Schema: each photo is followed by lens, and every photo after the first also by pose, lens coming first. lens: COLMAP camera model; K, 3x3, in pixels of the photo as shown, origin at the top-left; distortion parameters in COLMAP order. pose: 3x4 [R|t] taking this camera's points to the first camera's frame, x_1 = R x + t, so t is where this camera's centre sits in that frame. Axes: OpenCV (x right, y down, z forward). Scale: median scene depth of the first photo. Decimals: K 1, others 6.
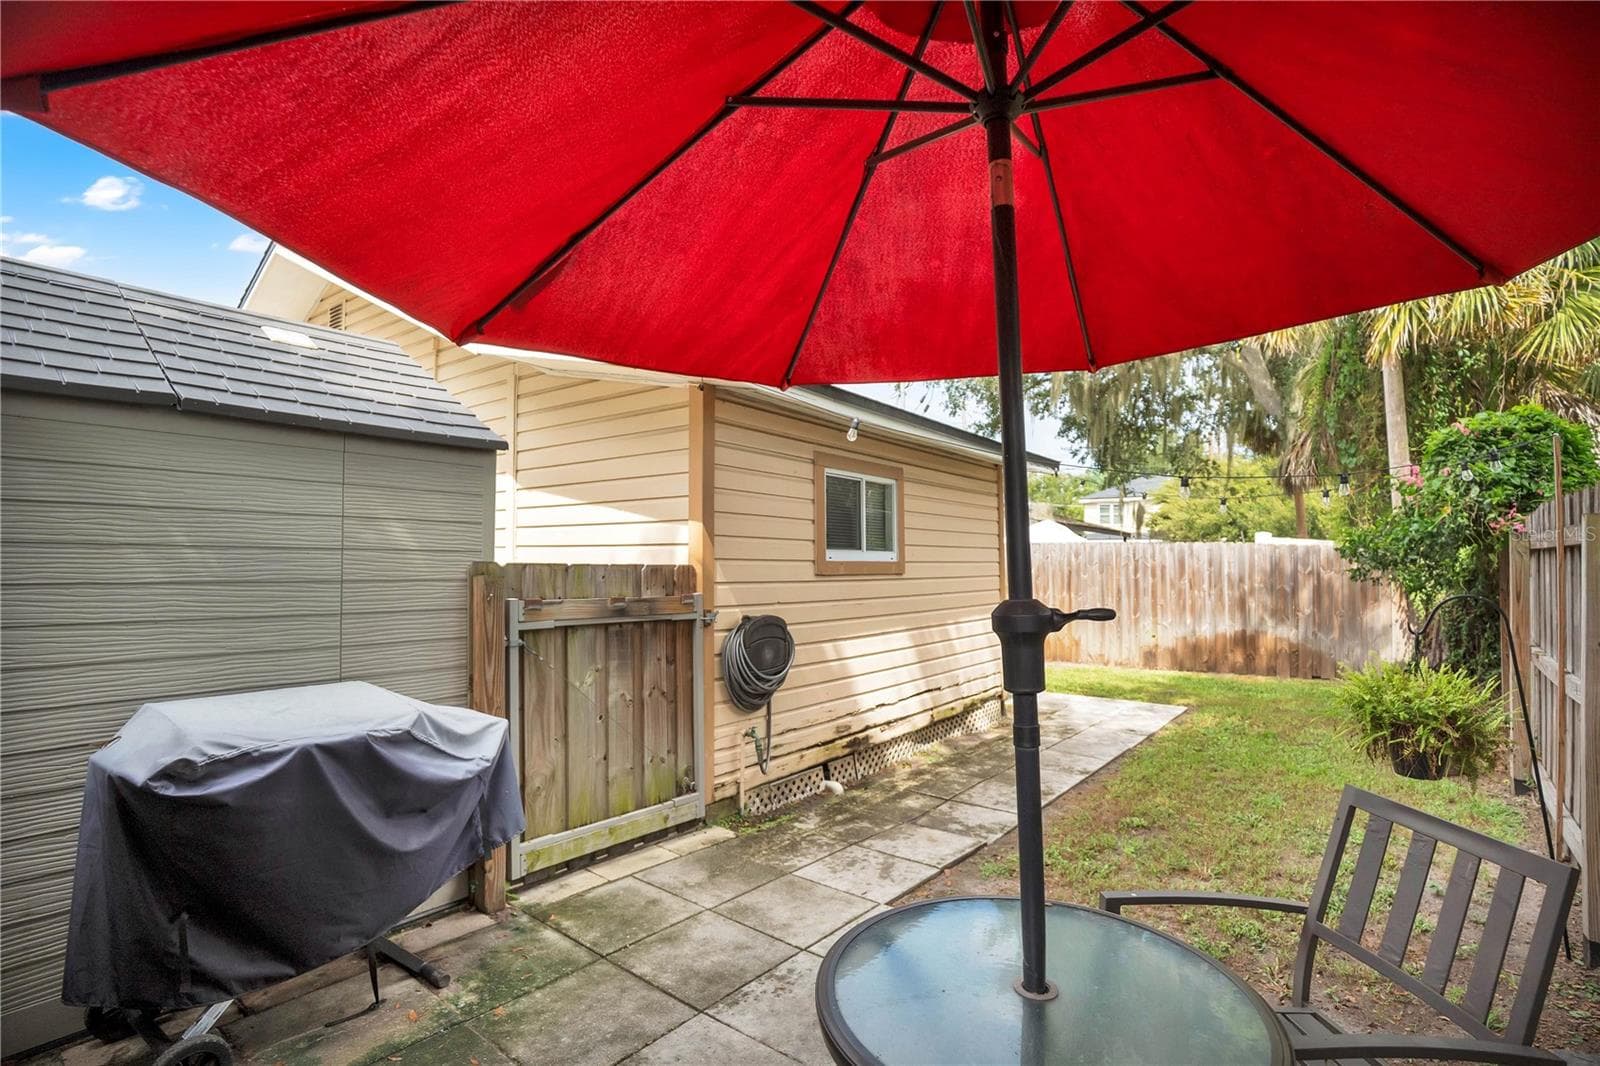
lens RADIAL K [[761.3, 0, 801.8], [0, 761.3, 515.6], [0, 0, 1]] dist [-0.017891, 0.000217]
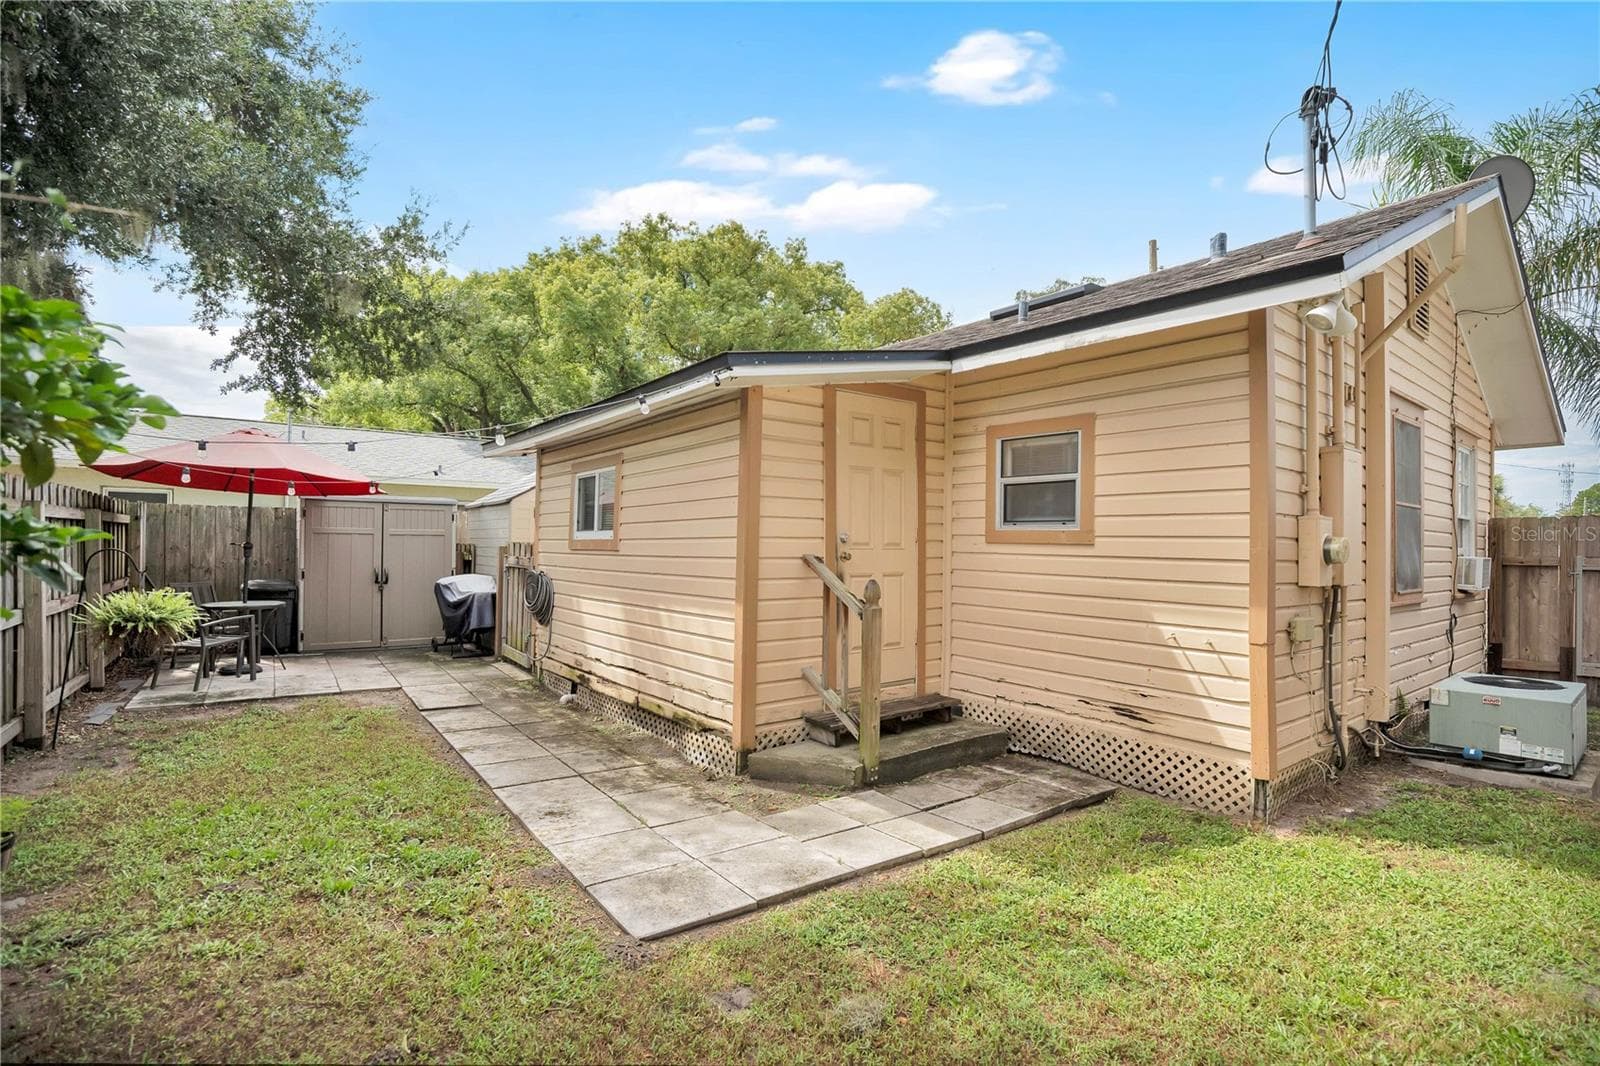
lens RADIAL K [[717.8, 0, 800.0], [0, 717.8, 533.0], [0, 0, 1]] dist [-0.018770, -0.000002]
pose [[-0.250071, -0.021798, -0.967982, 1.220281], [0.049769, 0.998136, -0.035334, 0.115999], [0.966947, -0.057011, -0.248520, 1.742387]]
